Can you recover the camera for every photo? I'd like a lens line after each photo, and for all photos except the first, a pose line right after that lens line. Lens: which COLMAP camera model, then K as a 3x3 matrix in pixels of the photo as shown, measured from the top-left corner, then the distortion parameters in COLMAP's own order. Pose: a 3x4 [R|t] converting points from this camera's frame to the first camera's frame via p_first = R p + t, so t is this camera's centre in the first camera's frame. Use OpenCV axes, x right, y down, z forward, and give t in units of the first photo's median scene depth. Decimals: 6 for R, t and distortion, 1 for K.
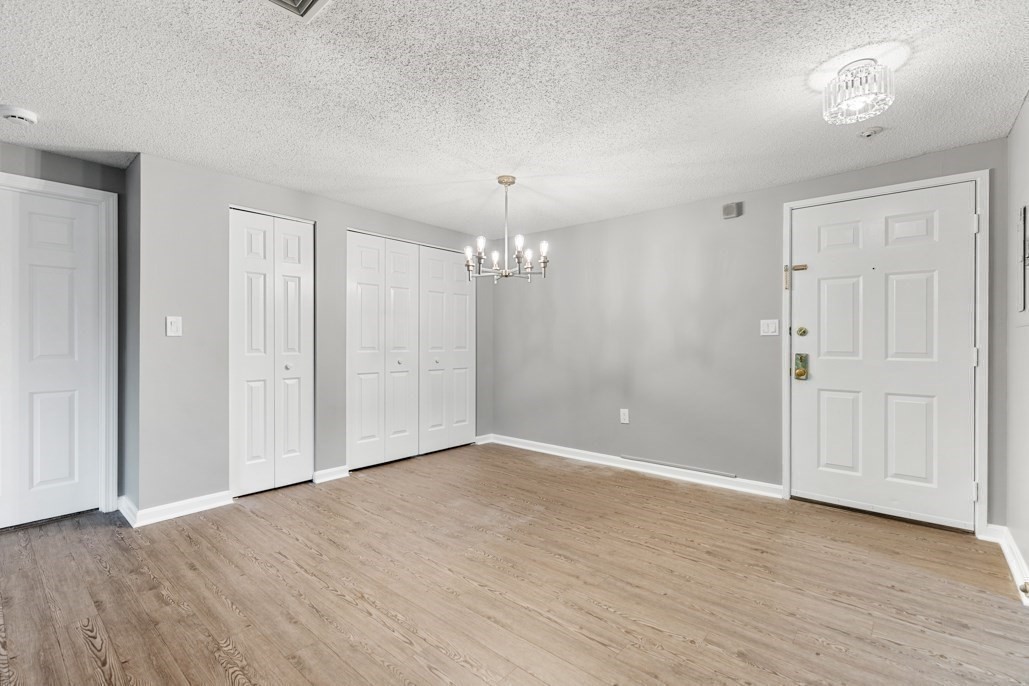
lens RADIAL K [[466.3, 0, 523.0], [0, 466.3, 339.0], [0, 0, 1]] dist [0.010154, -0.001796]
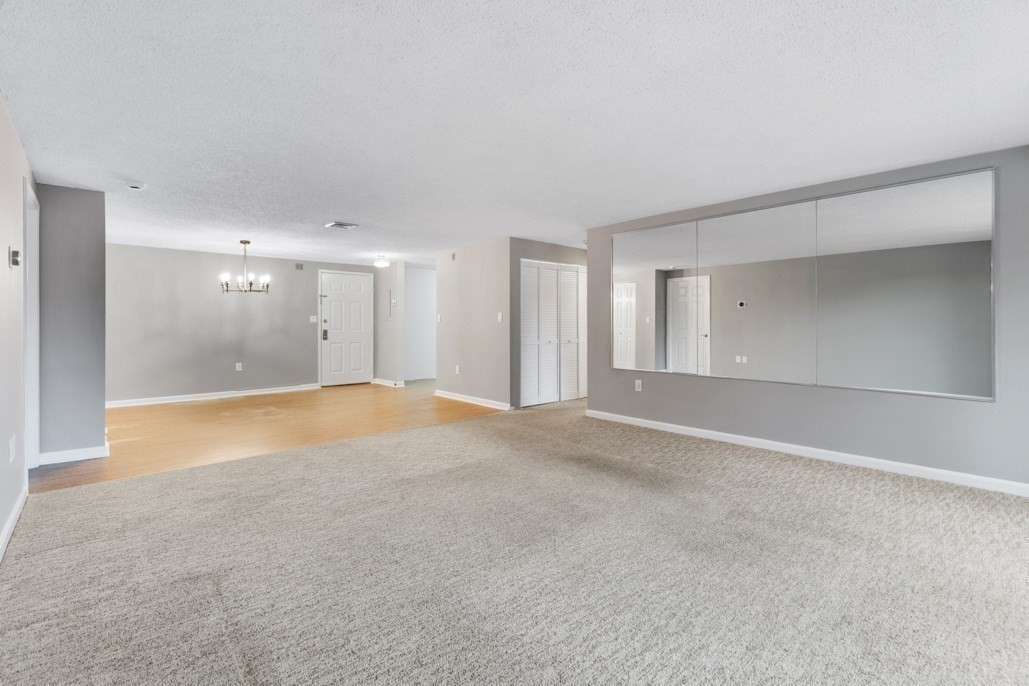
lens RADIAL K [[466.3, 0, 498.4], [0, 466.3, 318.4], [0, 0, 1]] dist [0.010154, -0.001796]
pose [[0.158629, 0.009733, 0.987290, -1.744678], [-0.007615, 0.999934, -0.008634, -0.015296], [-0.987309, -0.006148, 0.158692, -0.333673]]
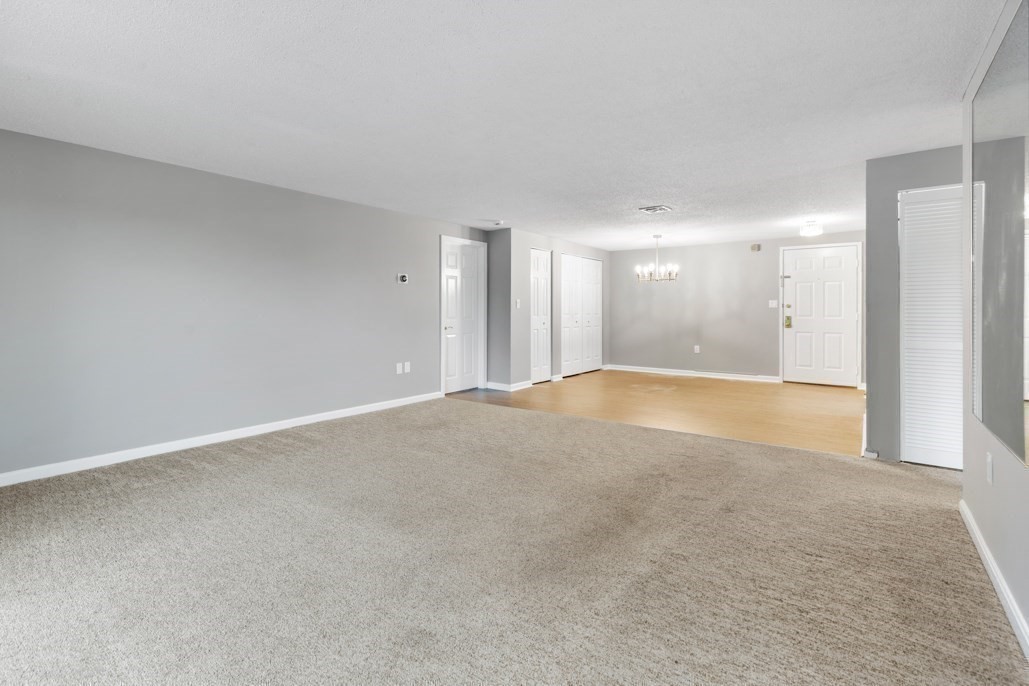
lens RADIAL K [[466.3, 0, 519.4], [0, 466.3, 305.2], [0, 0, 1]] dist [0.010154, -0.001796]
pose [[0.997745, 0.000280, 0.067120, -0.804966], [-0.000647, 0.999985, 0.005447, -0.030880], [-0.067118, -0.005478, 0.997730, -1.098964]]
